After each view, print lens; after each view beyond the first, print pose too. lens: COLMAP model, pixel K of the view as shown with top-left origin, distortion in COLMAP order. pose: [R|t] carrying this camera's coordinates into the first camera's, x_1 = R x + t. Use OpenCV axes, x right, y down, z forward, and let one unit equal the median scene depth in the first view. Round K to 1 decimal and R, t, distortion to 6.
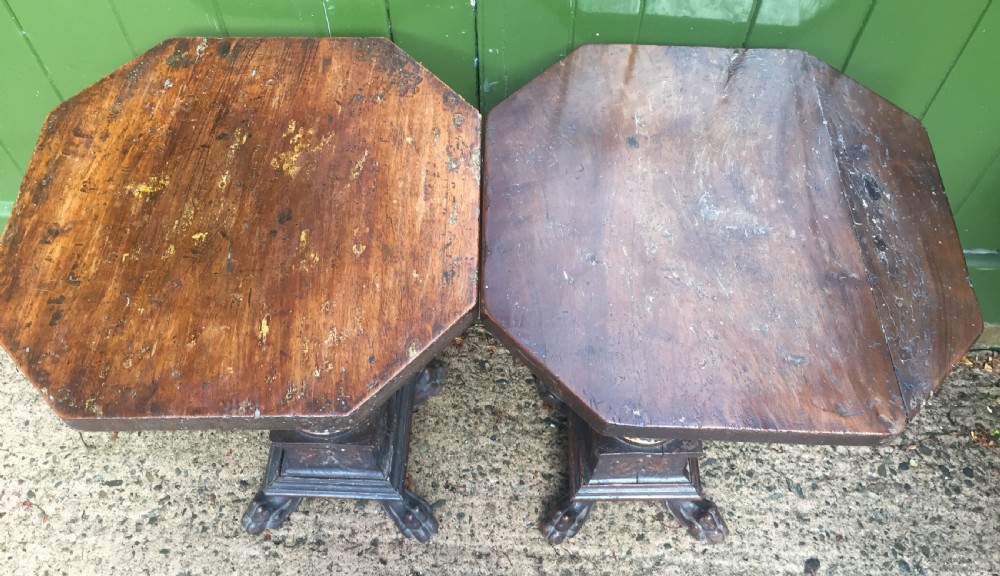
lens RADIAL K [[859.0, 0, 499.4], [0, 859.0, 292.2], [0, 0, 1]] dist [0.072183, -0.111008]
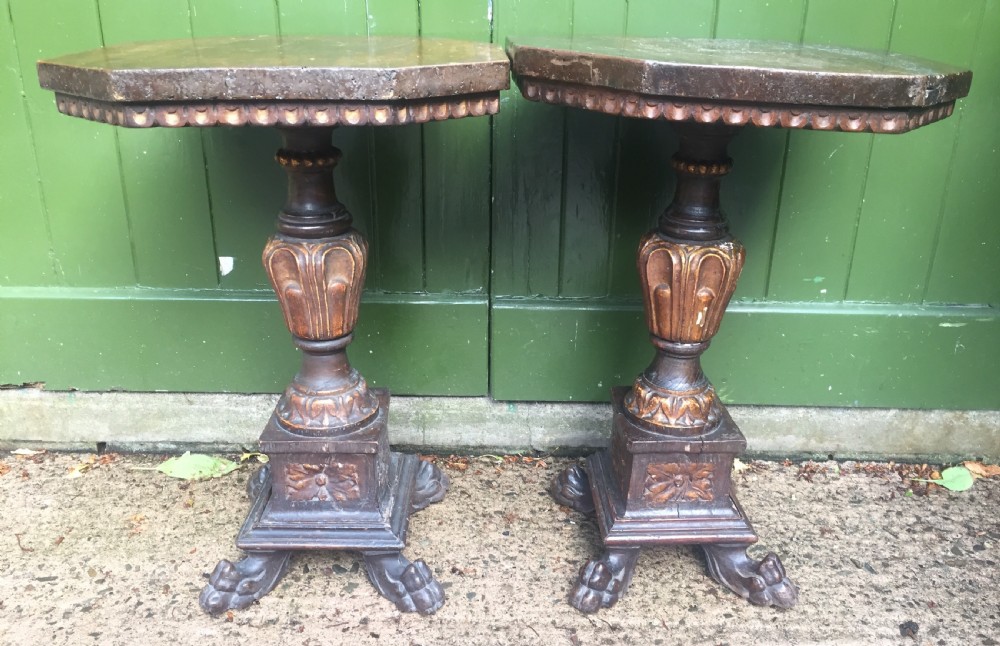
lens RADIAL K [[862.2, 0, 501.1], [0, 862.2, 324.8], [0, 0, 1]] dist [0.067306, -0.105207]
pose [[0.999014, -0.006643, 0.043899, -0.050959], [0.031335, 0.805963, -0.591136, 0.538421], [-0.031454, 0.591929, 0.805376, 0.186250]]
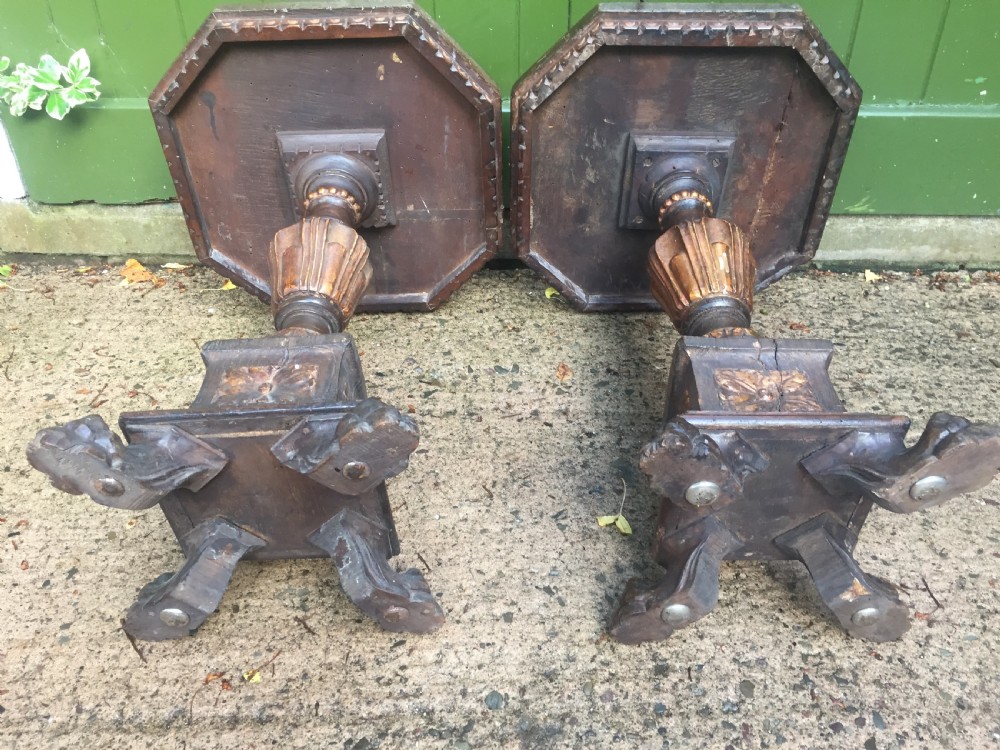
lens RADIAL K [[858.9, 0, 498.0], [0, 858.9, 379.0], [0, 0, 1]] dist [0.067951, -0.104648]
pose [[0.999799, -0.018140, 0.008585, -0.185162], [0.020040, 0.925339, -0.378612, 0.574423], [-0.001076, 0.378708, 0.925516, 0.187303]]
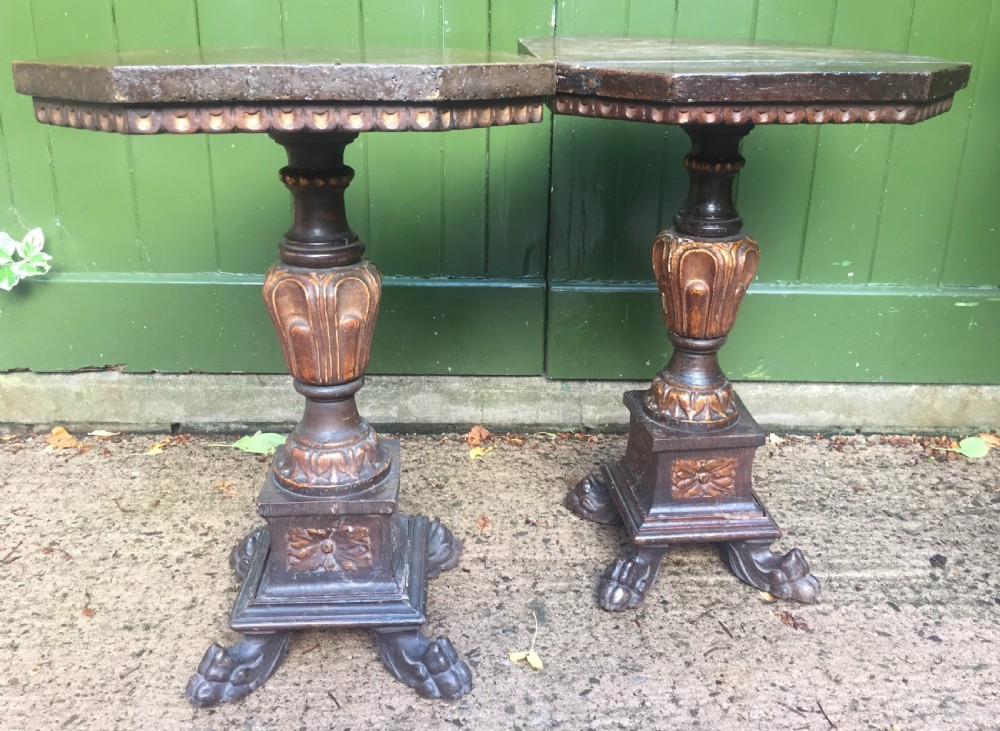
lens RADIAL K [[929.7, 0, 514.2], [0, 929.7, 336.9], [0, 0, 1]] dist [0.028499, 0.000000]
pose [[0.996459, -0.010293, 0.083450, -0.157162], [0.059857, 0.783856, -0.618050, 0.690489], [-0.059051, 0.620857, 0.781697, 0.109558]]
